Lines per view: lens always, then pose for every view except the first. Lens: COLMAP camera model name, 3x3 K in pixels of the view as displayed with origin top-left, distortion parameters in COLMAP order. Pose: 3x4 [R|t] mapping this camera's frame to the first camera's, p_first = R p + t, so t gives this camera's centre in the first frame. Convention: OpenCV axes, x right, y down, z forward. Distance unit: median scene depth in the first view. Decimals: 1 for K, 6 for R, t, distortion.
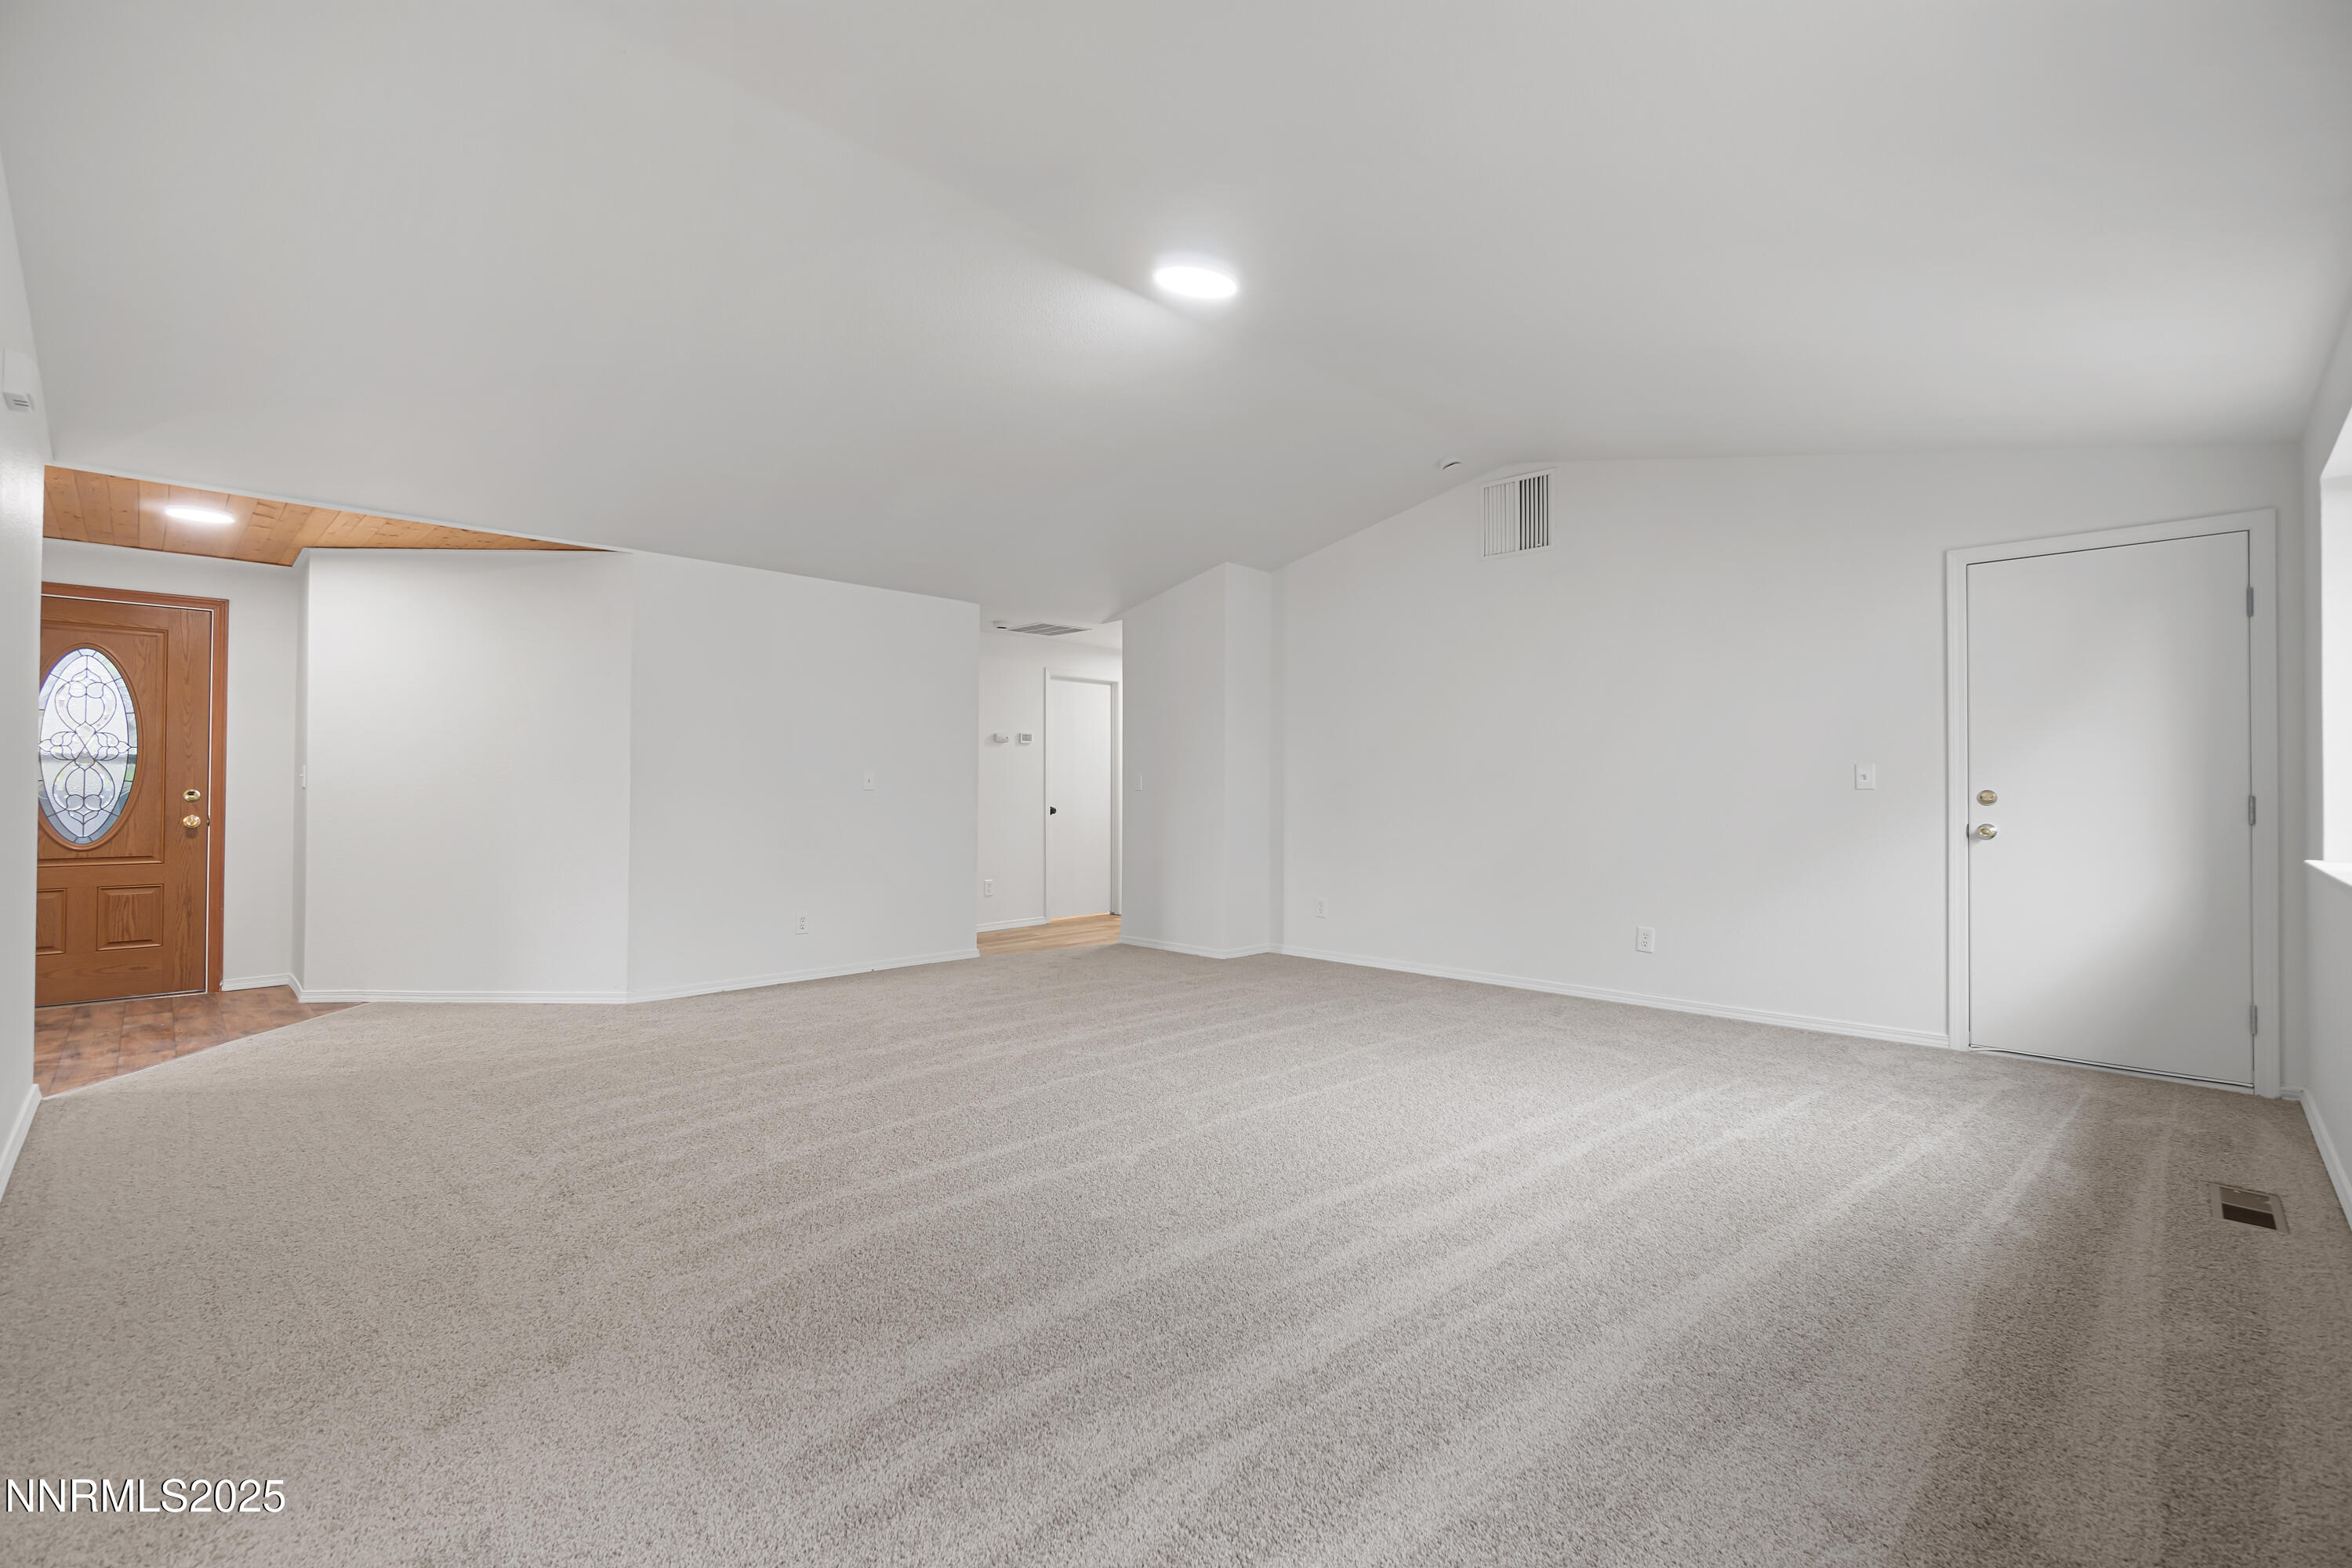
lens RADIAL K [[1015.4, 0, 1155.0], [0, 1015.4, 771.3], [0, 0, 1]] dist [-0.002596, 0.000801]
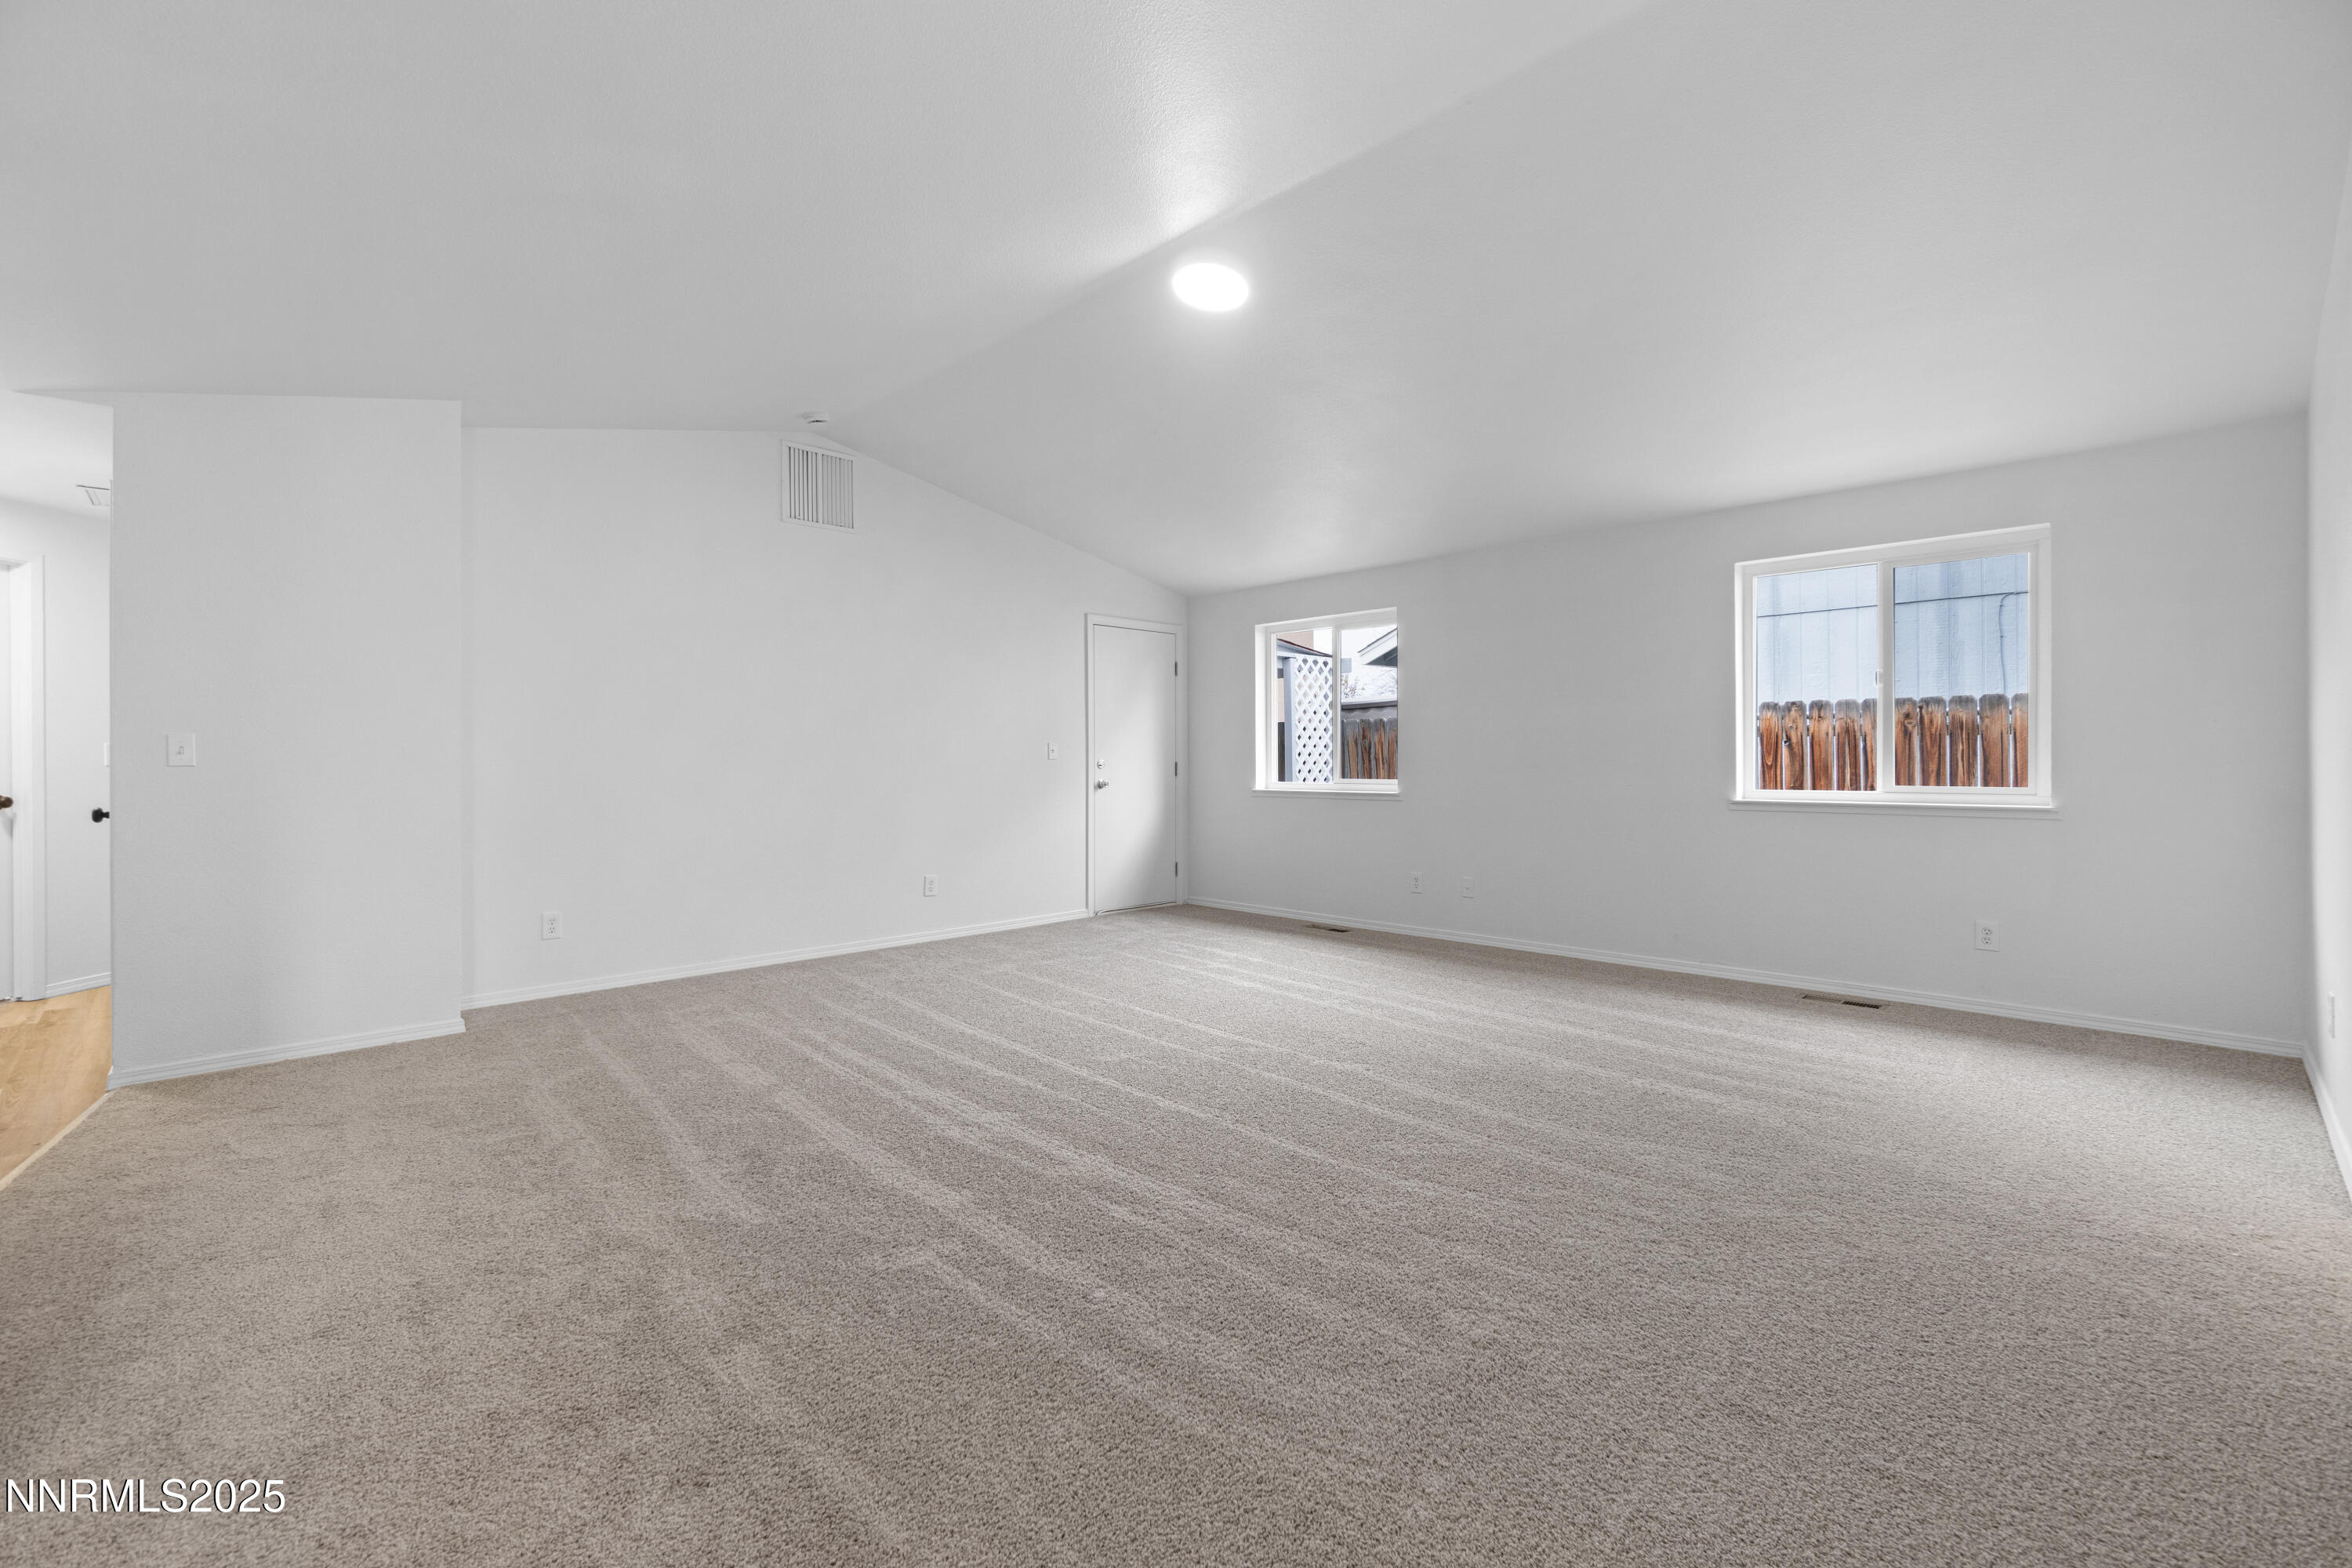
lens RADIAL K [[1015.4, 0, 1170.7], [0, 1015.4, 761.6], [0, 0, 1]] dist [-0.002596, 0.000801]
pose [[0.005392, -0.003264, 0.999980, -0.816494], [-0.010852, 0.999936, 0.003323, 0.013760], [-0.999927, -0.010870, 0.005357, 0.815505]]
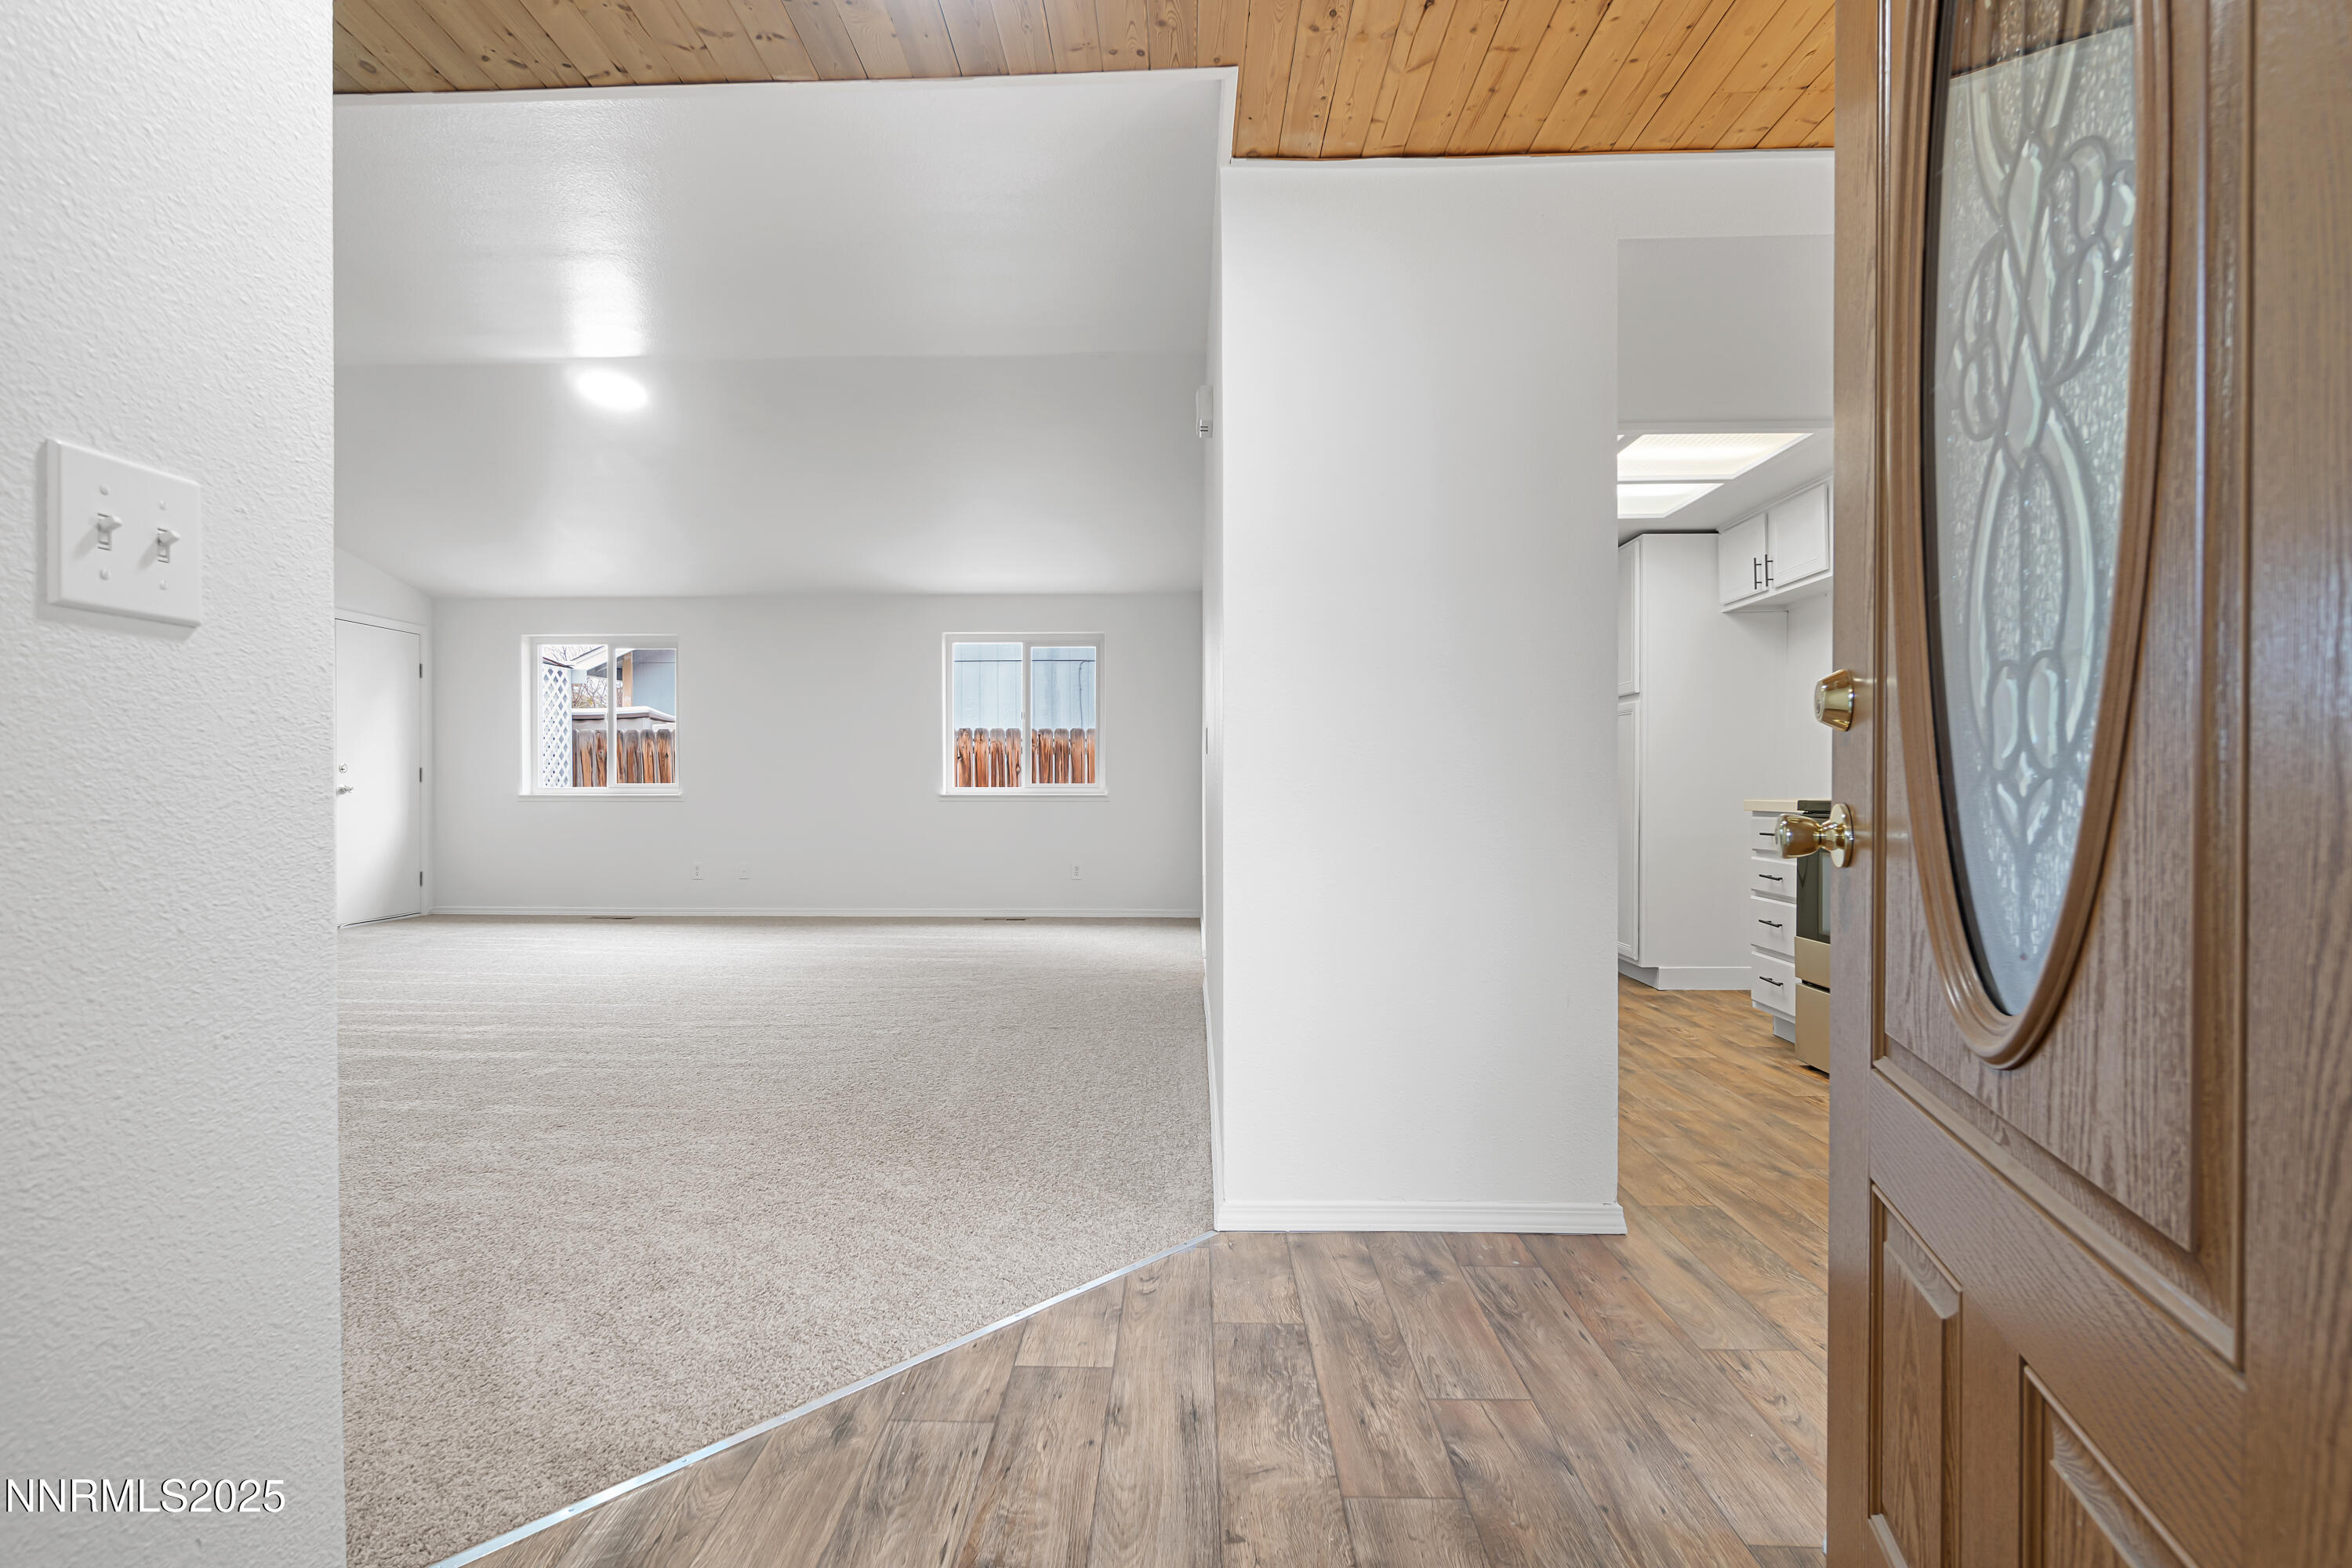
lens RADIAL K [[1036.7, 0, 1167.9], [0, 1036.7, 784.1], [0, 0, 1]] dist [0.000357, 0.000064]
pose [[-0.696832, -0.006378, 0.717206, -1.230729], [-0.011447, 0.999932, -0.002231, 0.040614], [-0.717143, -0.009765, -0.696858, 1.170576]]
